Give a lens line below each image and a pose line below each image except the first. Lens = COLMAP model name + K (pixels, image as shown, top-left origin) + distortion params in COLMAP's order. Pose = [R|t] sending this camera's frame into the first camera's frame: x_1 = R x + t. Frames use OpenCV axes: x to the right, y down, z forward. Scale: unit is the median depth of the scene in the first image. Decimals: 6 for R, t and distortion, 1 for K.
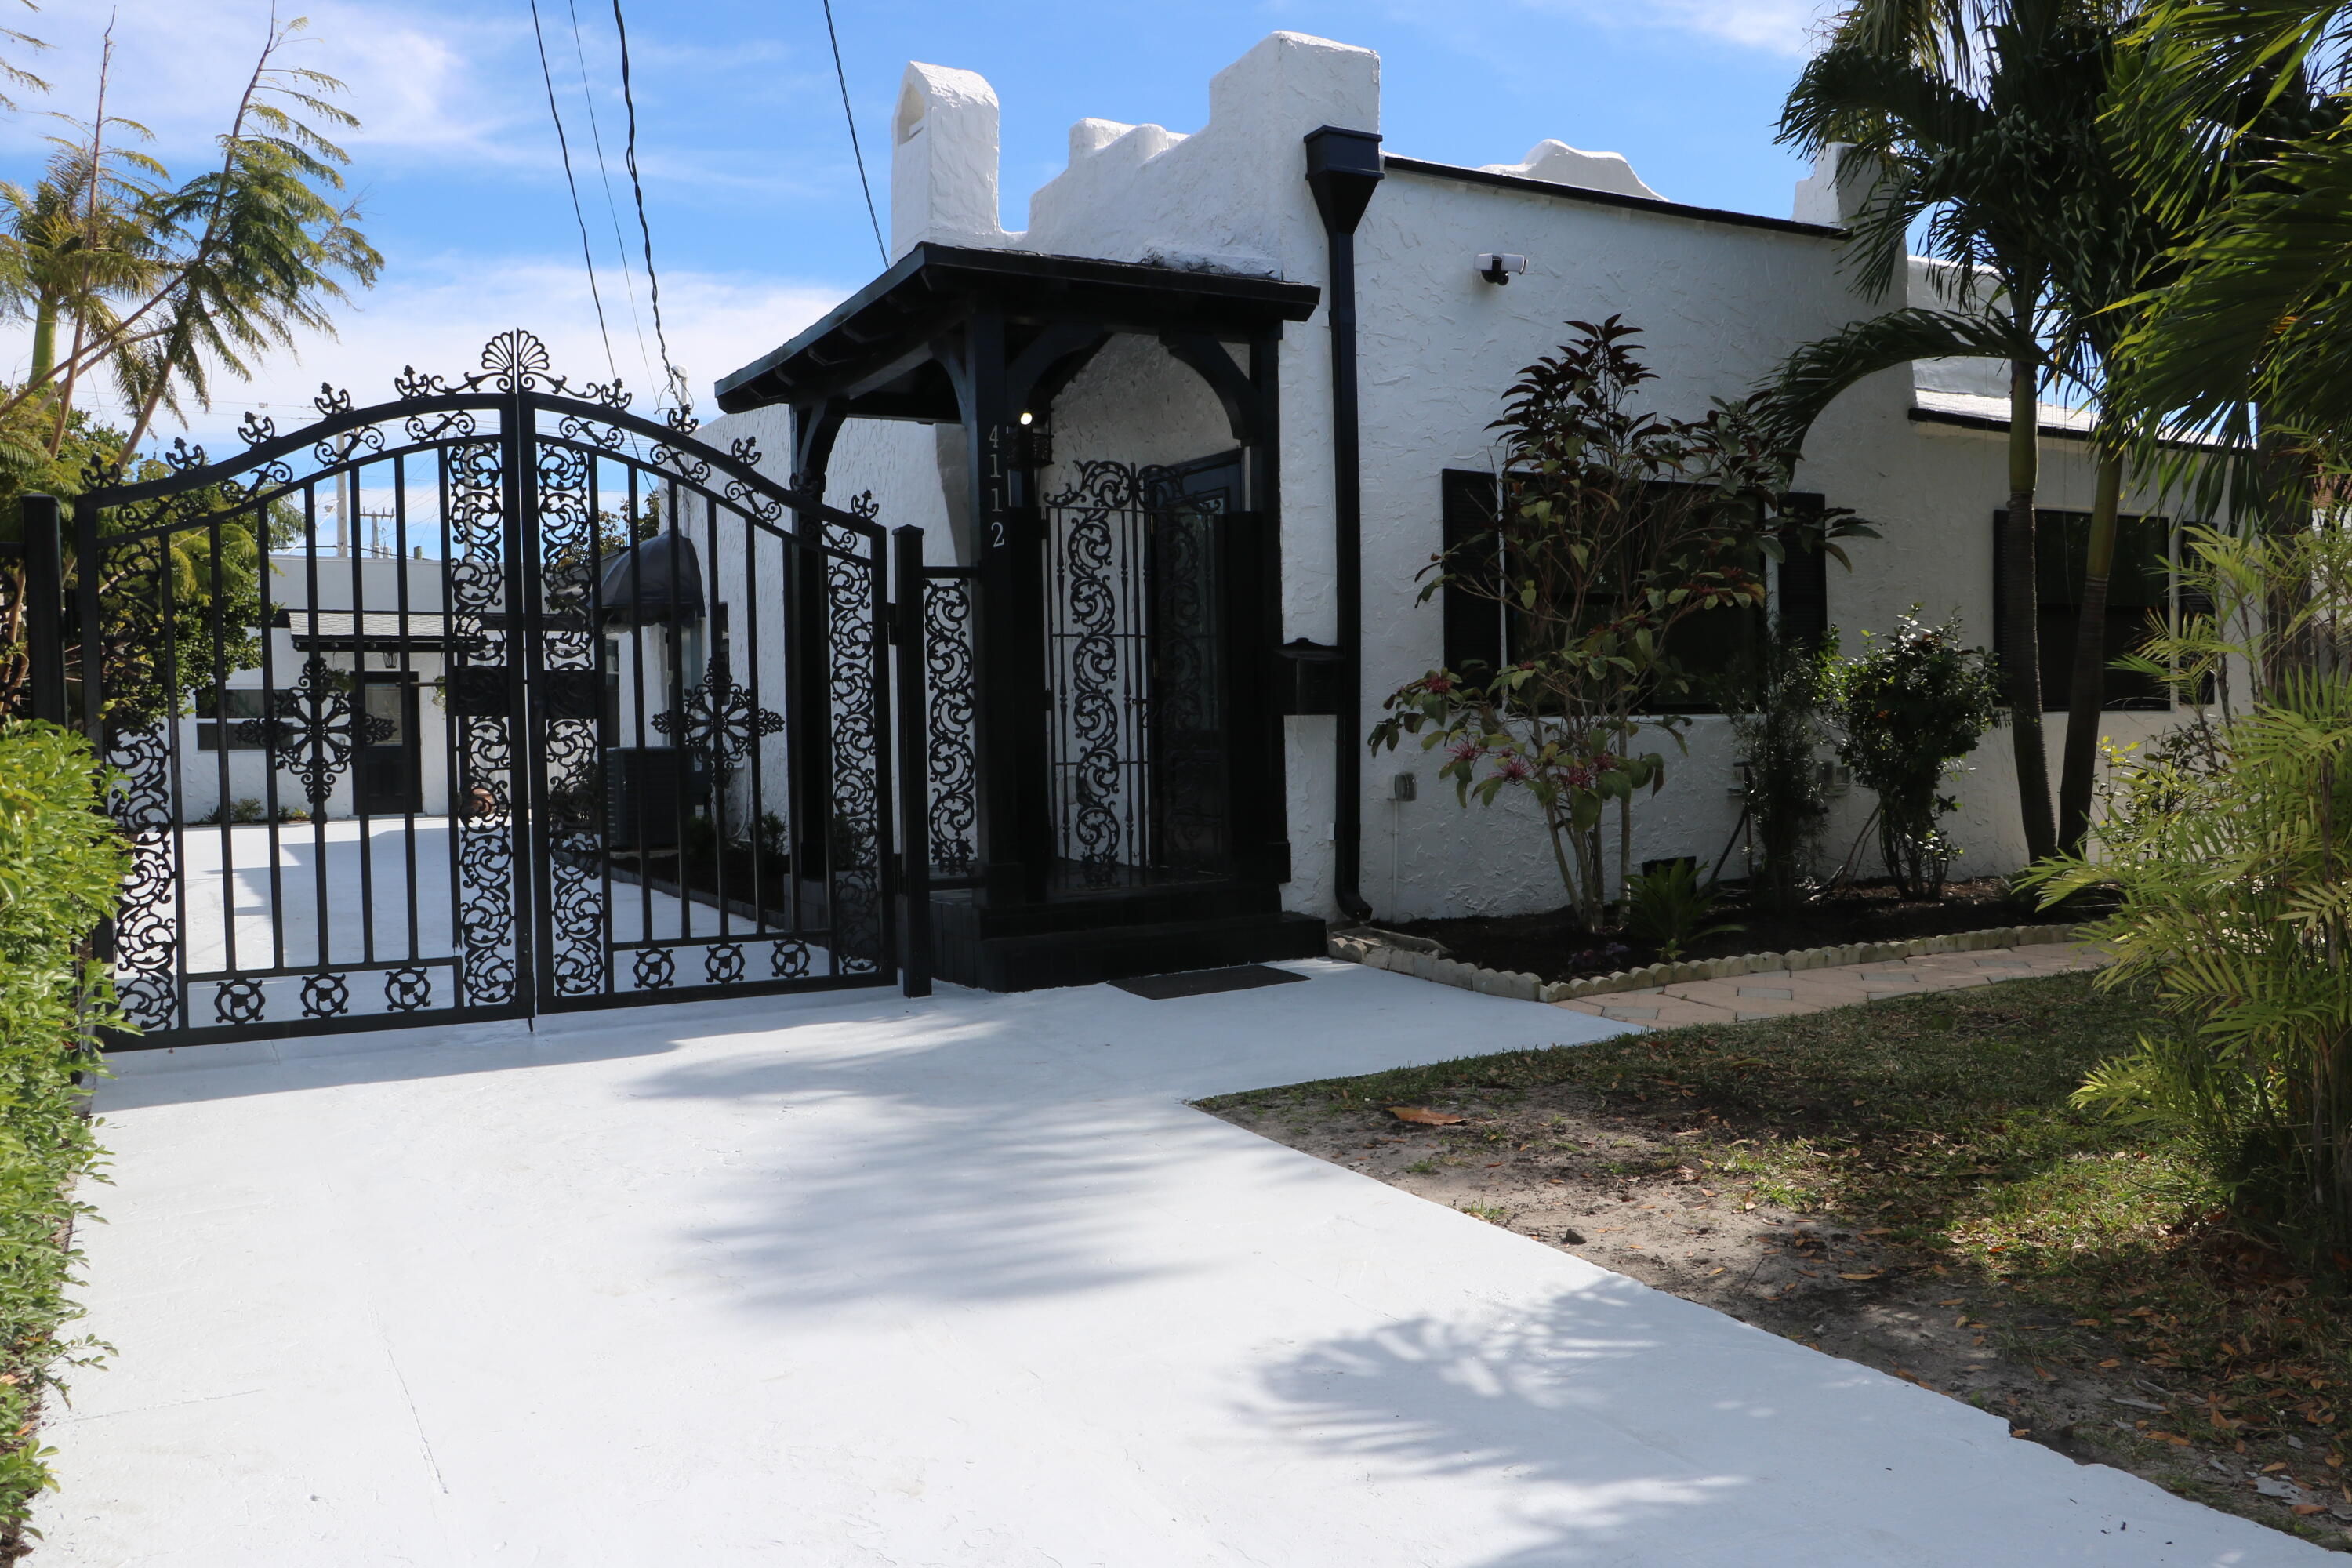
lens RADIAL K [[1914.0, 0, 1172.3], [0, 1914.0, 788.8], [0, 0, 1]] dist [0.000622, -0.007209]
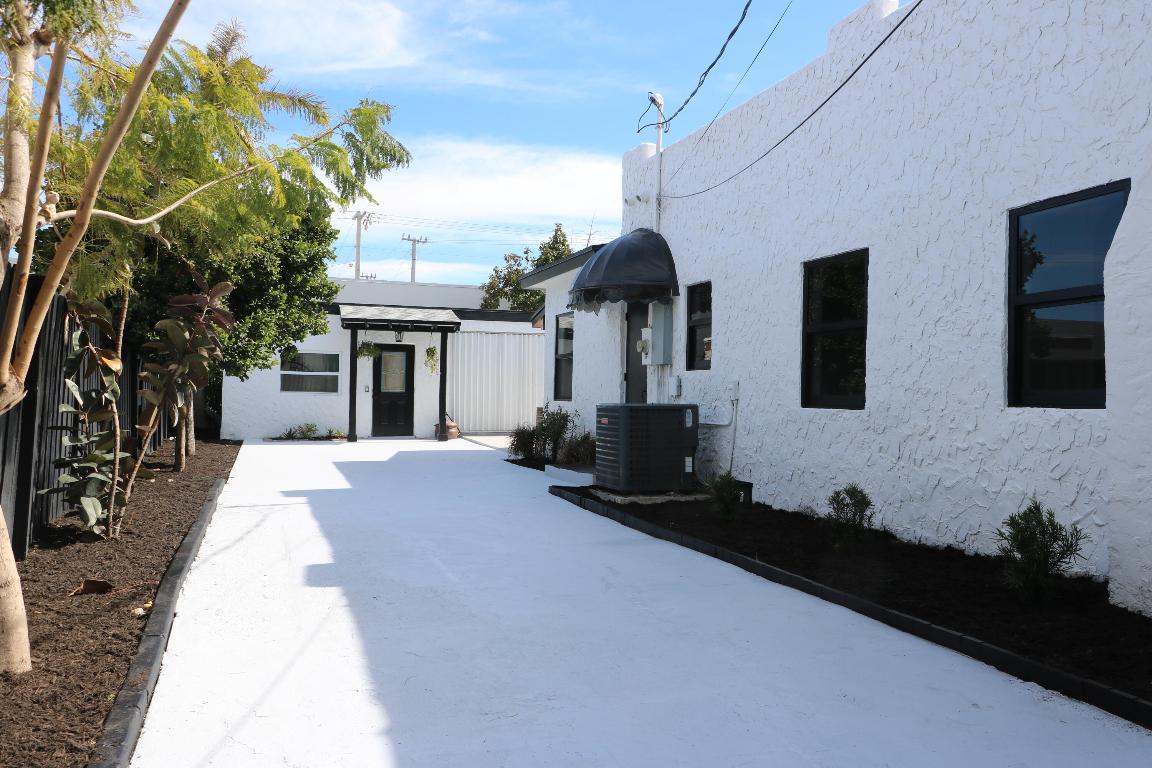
lens RADIAL K [[937.5, 0, 577.6], [0, 937.5, 383.2], [0, 0, 1]] dist [0.000622, -0.007209]
pose [[0.985681, 0.029682, -0.165988, -0.179925], [-0.036017, 0.998728, -0.035286, -0.010426], [0.164729, 0.040759, 0.985496, 0.357664]]
